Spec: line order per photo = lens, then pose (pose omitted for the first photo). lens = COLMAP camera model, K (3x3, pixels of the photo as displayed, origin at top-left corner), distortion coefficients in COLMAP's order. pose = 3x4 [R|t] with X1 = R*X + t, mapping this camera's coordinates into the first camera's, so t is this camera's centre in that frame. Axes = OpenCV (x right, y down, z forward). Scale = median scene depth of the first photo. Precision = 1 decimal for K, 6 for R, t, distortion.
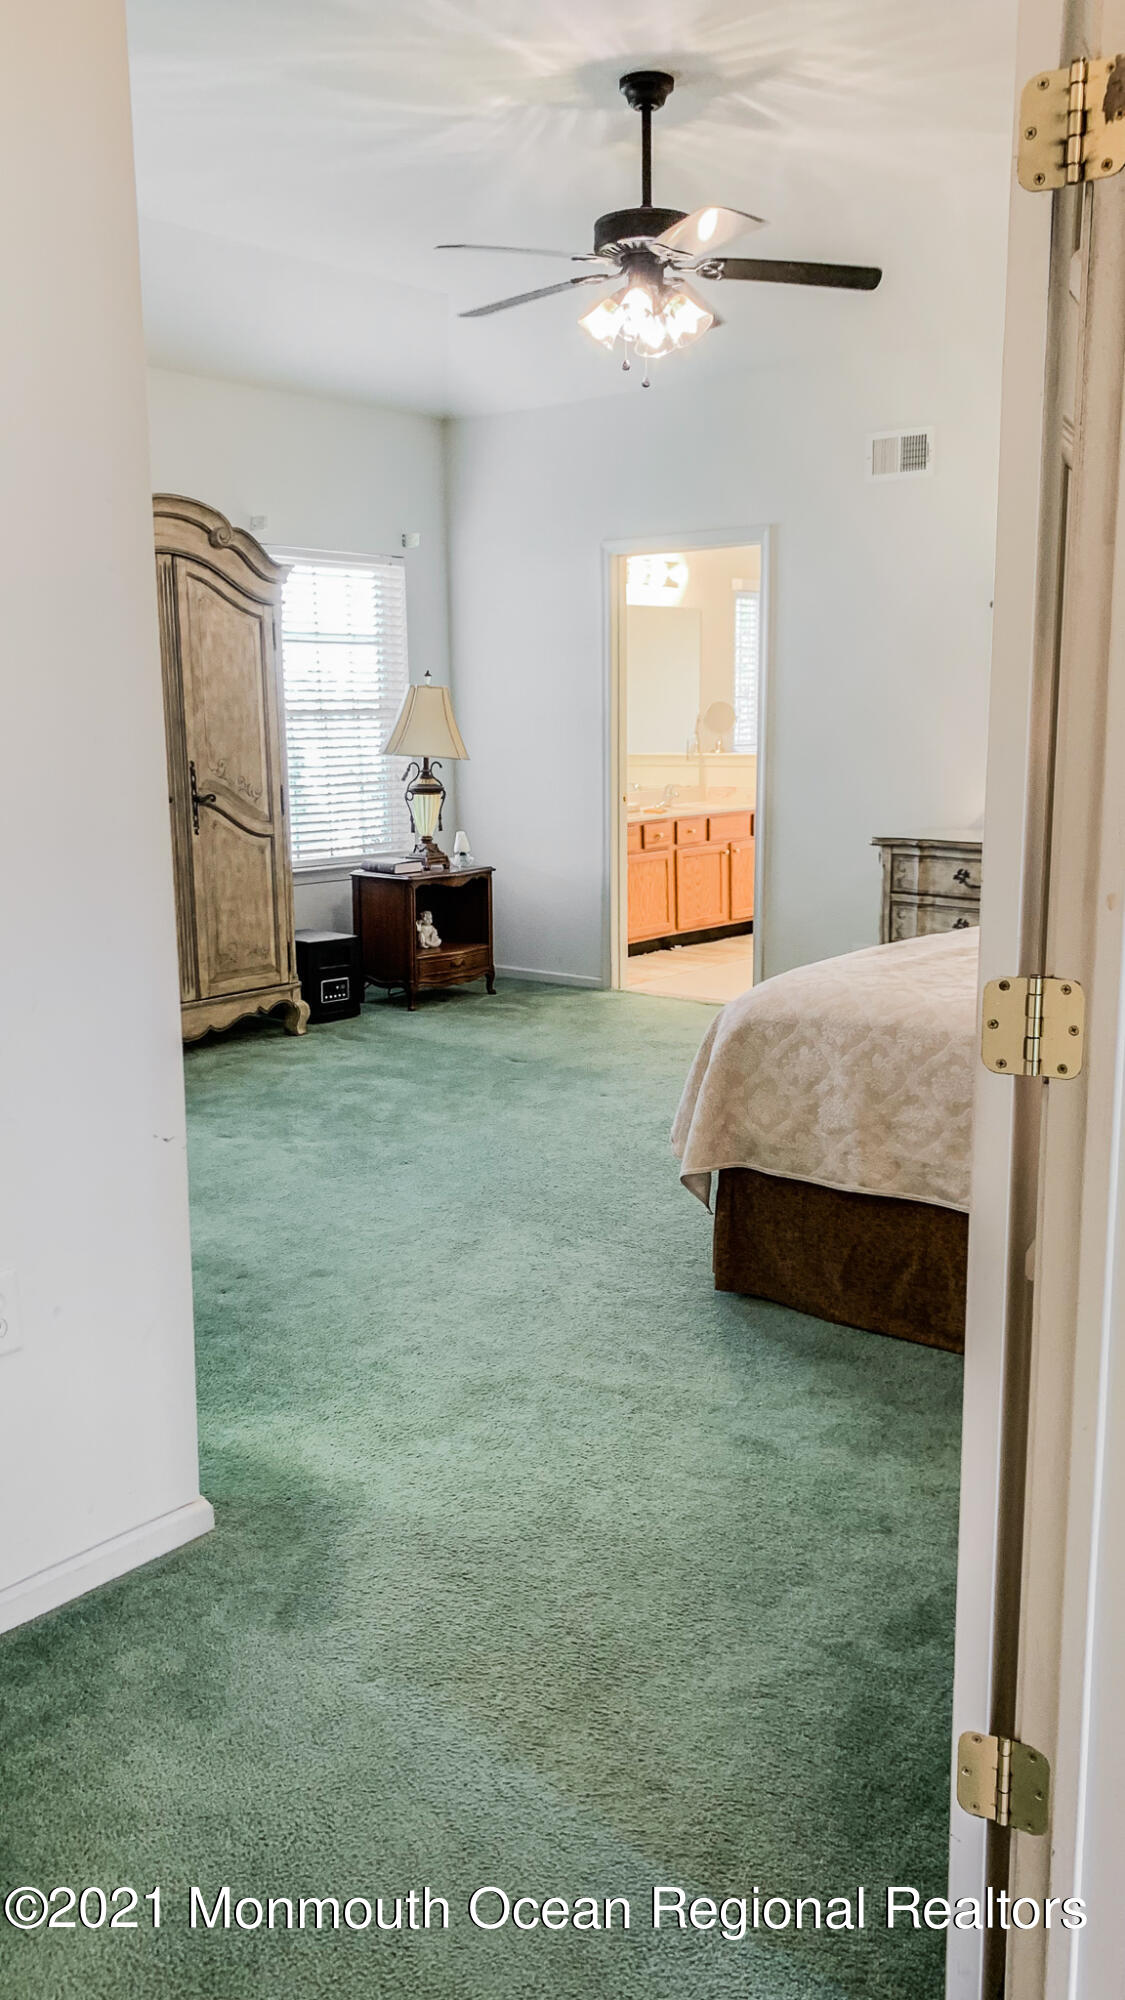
lens RADIAL K [[1516.8, 0, 562.1], [0, 1516.8, 998.4], [0, 0, 1]] dist [0.028974, -0.031581]
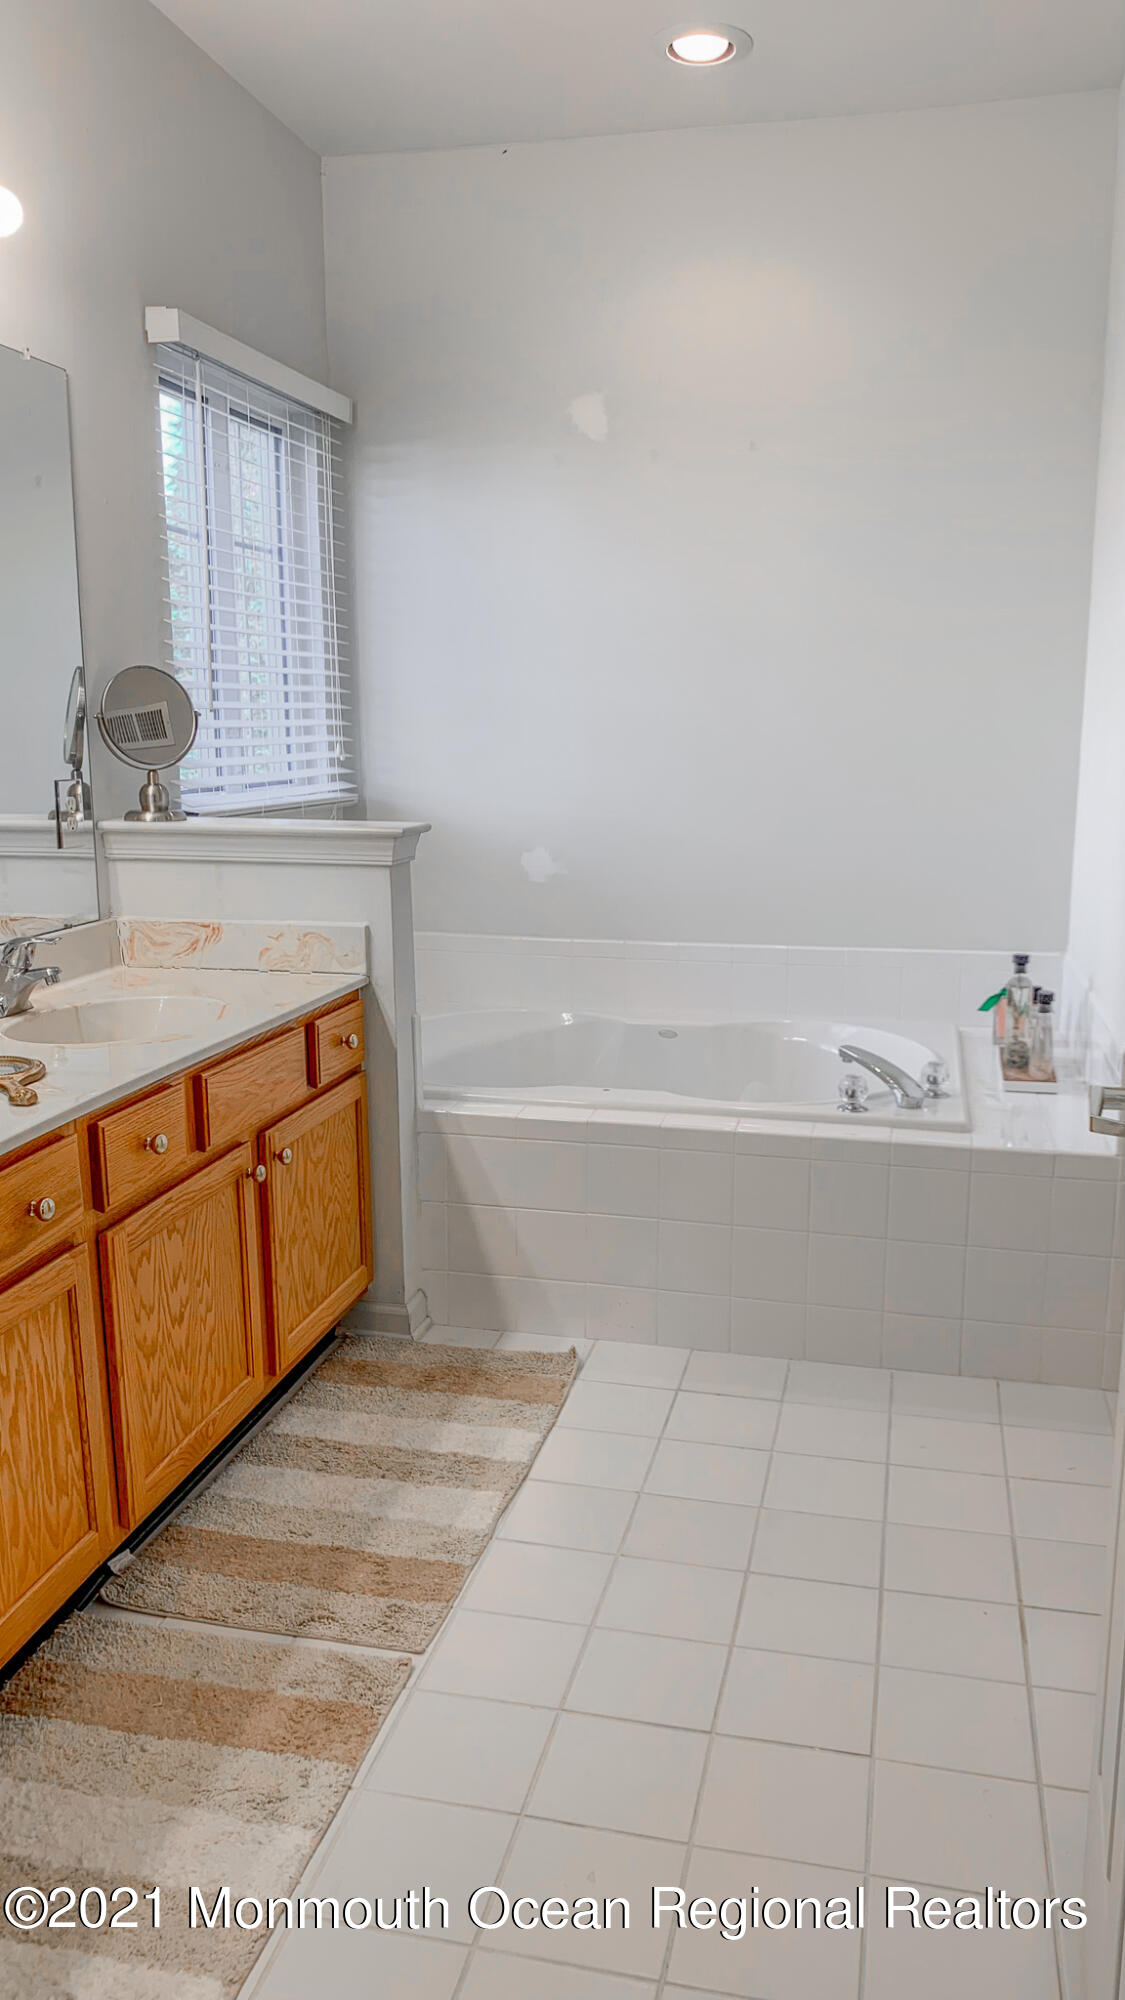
lens RADIAL K [[1516.8, 0, 564.6], [0, 1516.8, 1001.6], [0, 0, 1]] dist [0.028974, -0.031581]
pose [[0.888240, -0.064510, 0.454828, 0.028733], [0.076412, 0.997046, -0.007812, -0.111599], [-0.452981, 0.041693, 0.890545, 0.658045]]
